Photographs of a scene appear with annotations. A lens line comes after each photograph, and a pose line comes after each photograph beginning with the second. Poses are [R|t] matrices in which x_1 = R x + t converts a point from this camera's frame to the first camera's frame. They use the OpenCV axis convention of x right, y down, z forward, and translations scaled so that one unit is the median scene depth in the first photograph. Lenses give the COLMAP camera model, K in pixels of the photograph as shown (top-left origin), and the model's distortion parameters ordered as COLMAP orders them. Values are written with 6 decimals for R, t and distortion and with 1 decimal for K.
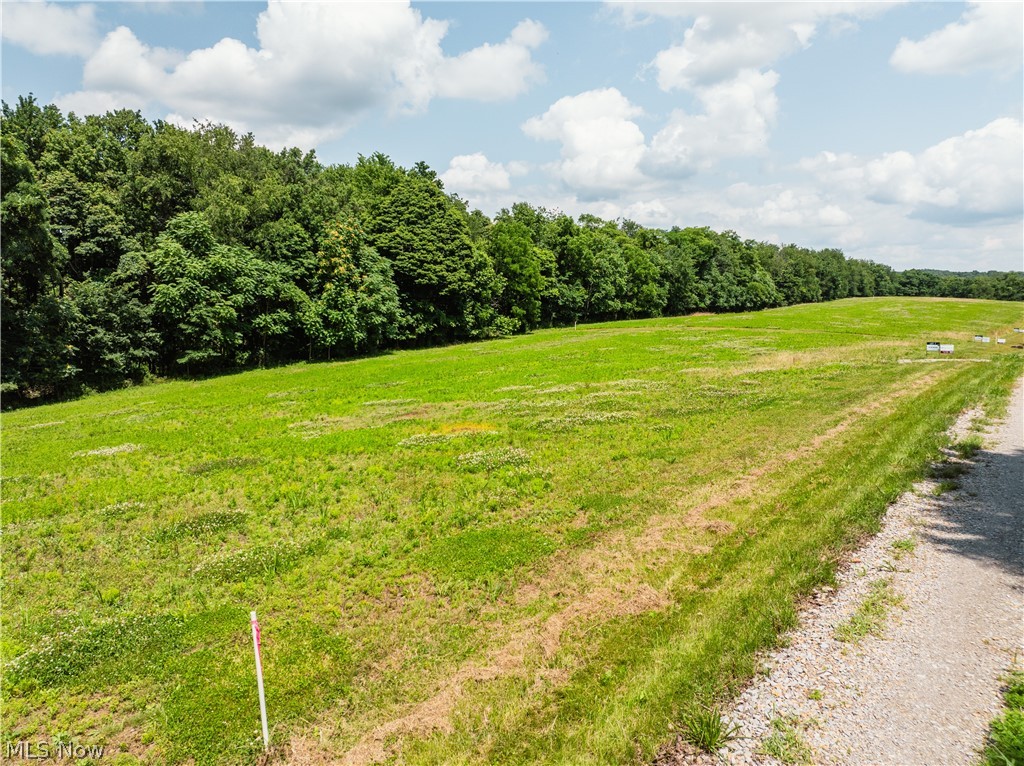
lens RADIAL K [[714.9, 0, 511.7], [0, 714.9, 383.4], [0, 0, 1]] dist [-0.001971, -0.001781]
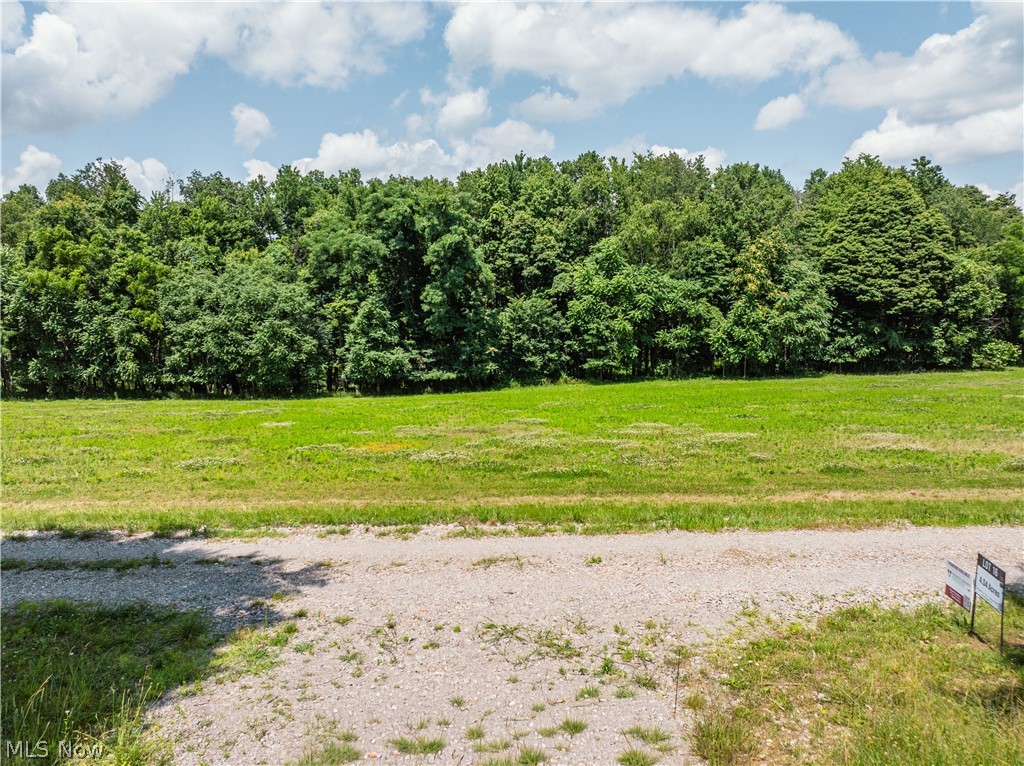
lens RADIAL K [[714.9, 0, 511.6], [0, 714.9, 382.5], [0, 0, 1]] dist [-0.001971, -0.001781]
pose [[0.689855, 0.095649, -0.717601, 0.243432], [-0.102848, 0.994128, 0.033635, -0.027240], [0.716604, 0.050601, 0.695642, 0.091446]]
